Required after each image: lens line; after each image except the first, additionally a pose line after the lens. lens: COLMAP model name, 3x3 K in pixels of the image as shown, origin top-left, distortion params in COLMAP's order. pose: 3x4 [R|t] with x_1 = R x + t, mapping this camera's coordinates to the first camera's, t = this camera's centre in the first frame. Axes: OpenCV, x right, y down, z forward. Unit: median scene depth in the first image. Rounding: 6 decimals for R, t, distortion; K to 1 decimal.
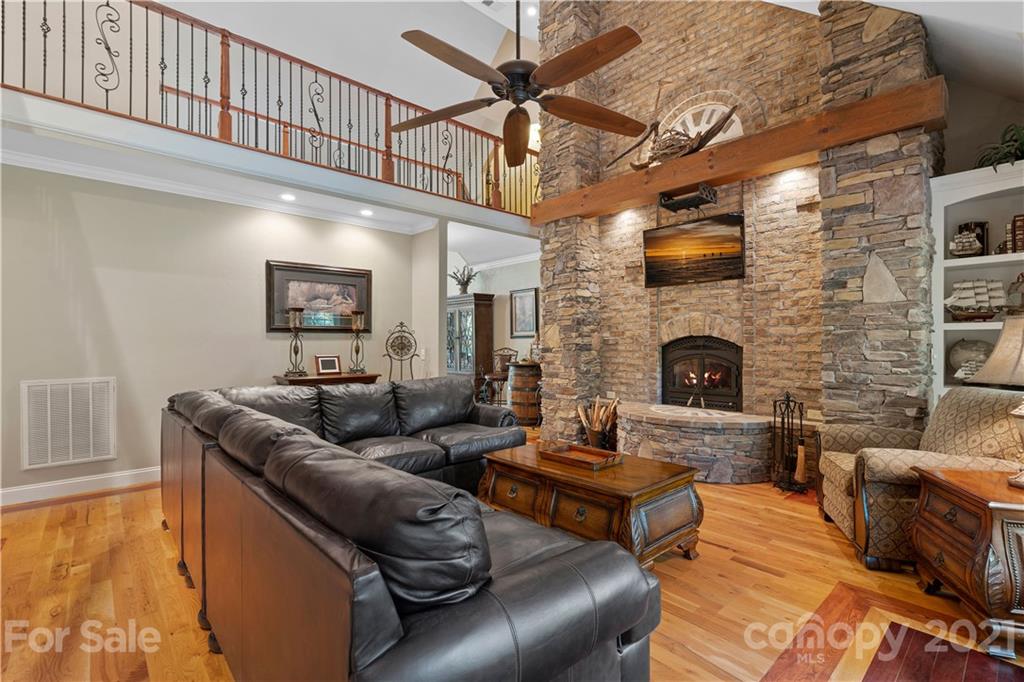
lens RADIAL K [[467.6, 0, 500.9], [0, 467.6, 340.0], [0, 0, 1]] dist [0.001120, -0.000758]
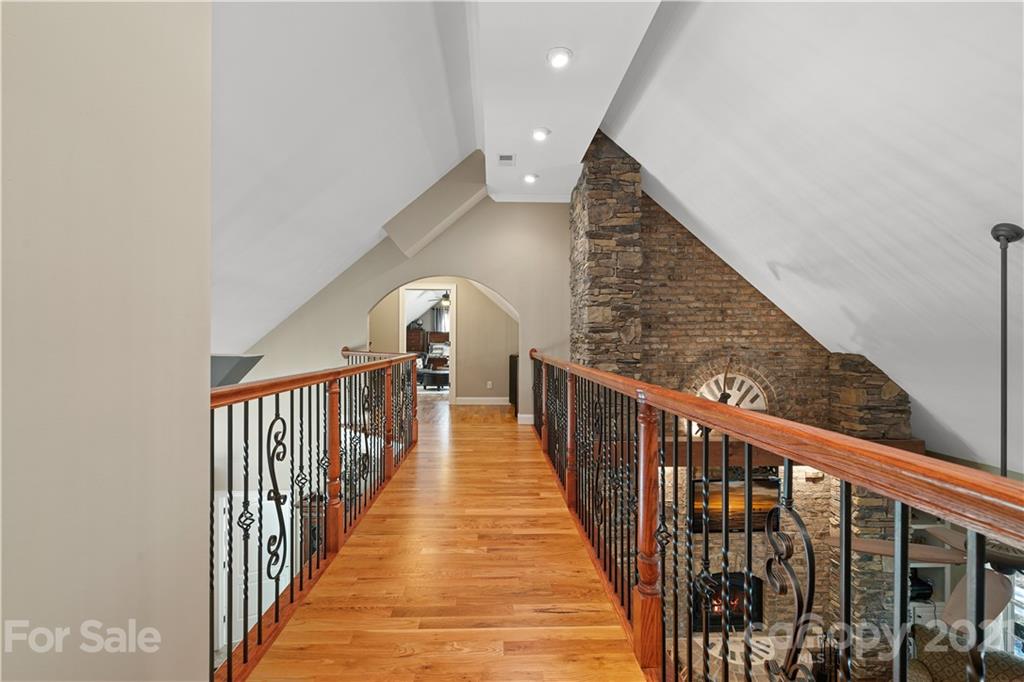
lens RADIAL K [[467.6, 0, 512.3], [0, 467.6, 339.0], [0, 0, 1]] dist [0.001120, -0.000758]
pose [[0.634969, 0.007688, 0.772500, -0.894926], [-0.010915, 0.999940, -0.000979, -0.632673], [-0.772461, -0.007810, 0.635015, 0.750150]]
